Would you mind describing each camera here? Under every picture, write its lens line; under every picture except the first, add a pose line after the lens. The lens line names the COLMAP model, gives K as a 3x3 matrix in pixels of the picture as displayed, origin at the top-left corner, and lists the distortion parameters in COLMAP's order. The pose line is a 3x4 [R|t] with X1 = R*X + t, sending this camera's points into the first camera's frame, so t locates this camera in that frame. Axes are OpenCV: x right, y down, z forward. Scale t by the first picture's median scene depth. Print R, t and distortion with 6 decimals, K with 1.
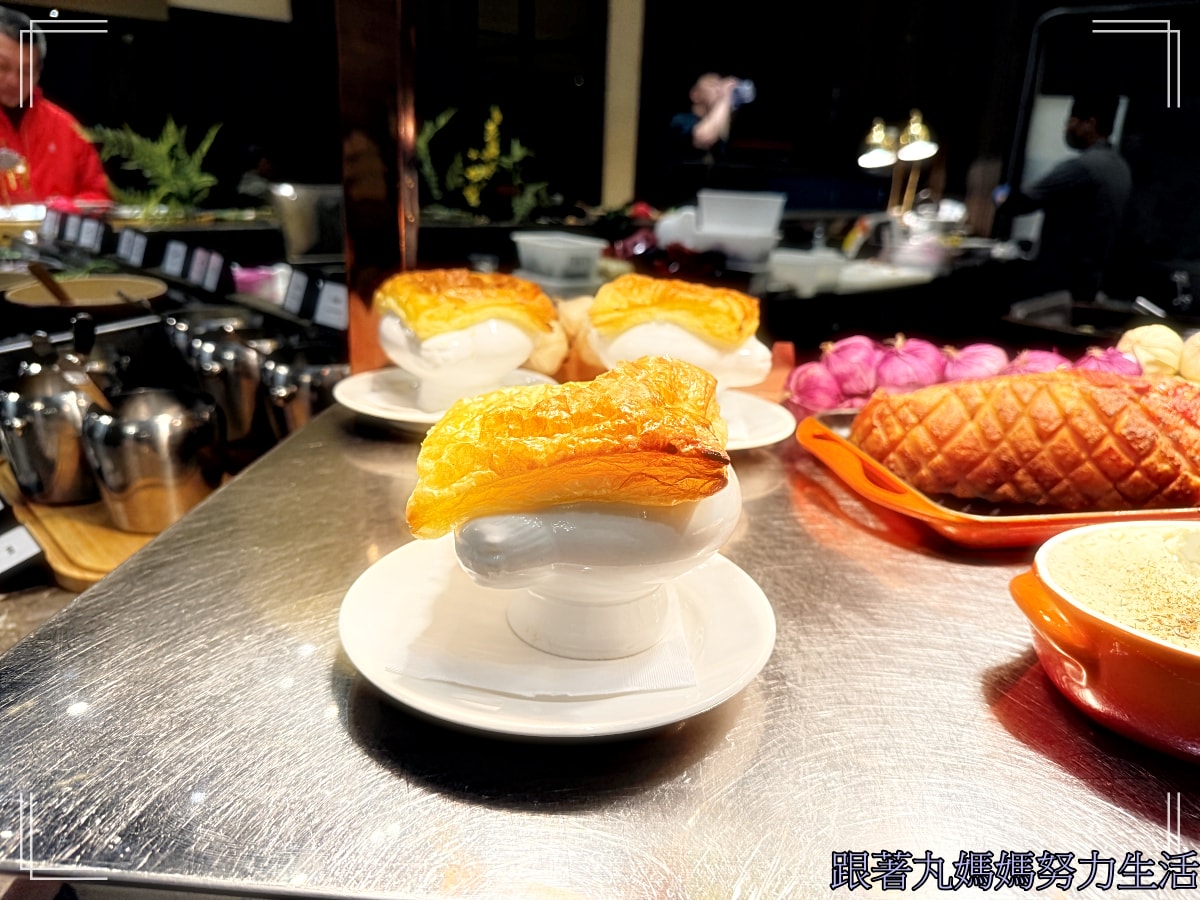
lens RADIAL K [[886.4, 0, 599.4], [0, 886.4, 449.4], [0, 0, 1]] dist [0.003441, 0.000808]
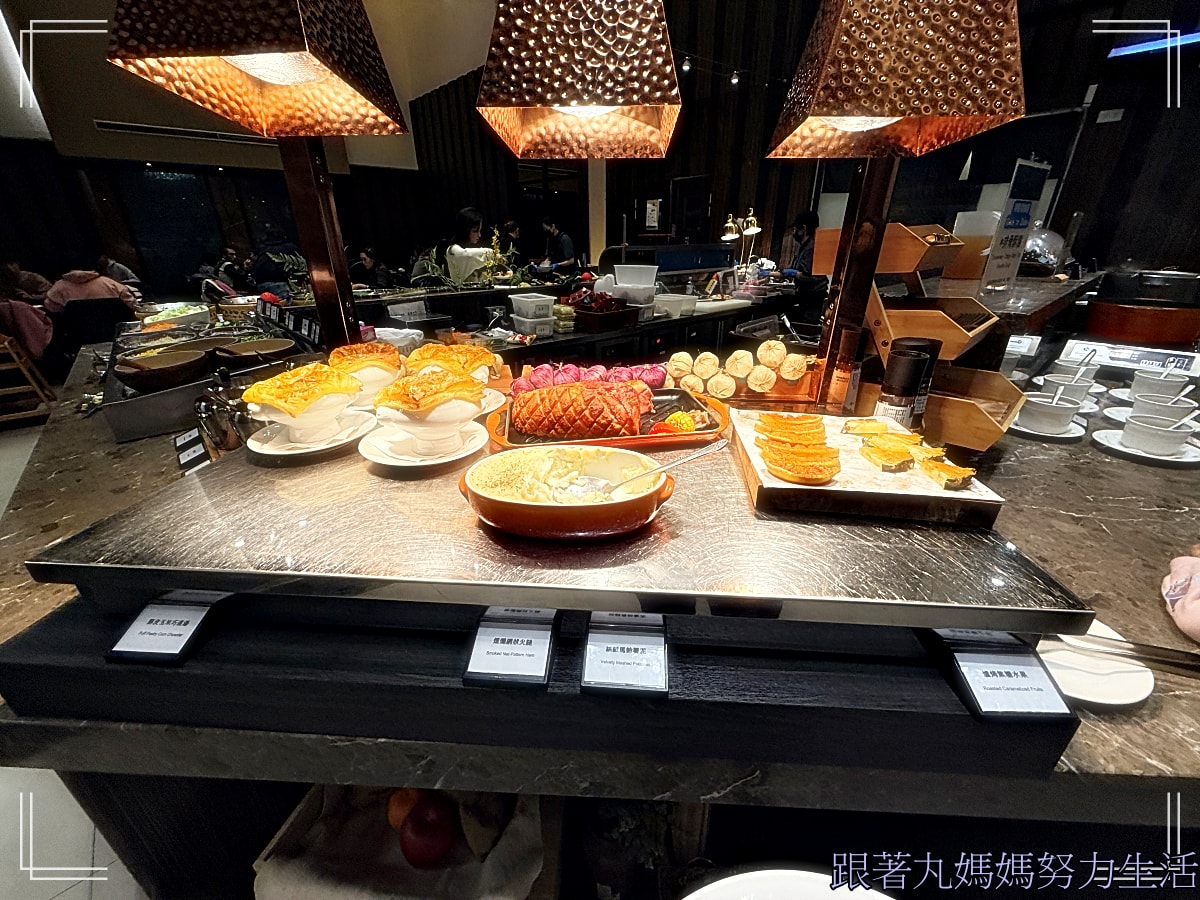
lens RADIAL K [[479.3, 0, 601.4], [0, 479.3, 451.1], [0, 0, 1]] dist [0.000297, 0.000023]
pose [[0.998571, -0.039595, -0.035896, 0.178262], [0.043190, 0.993467, 0.105631, -0.010332], [0.031479, -0.107030, 0.993757, -0.091205]]
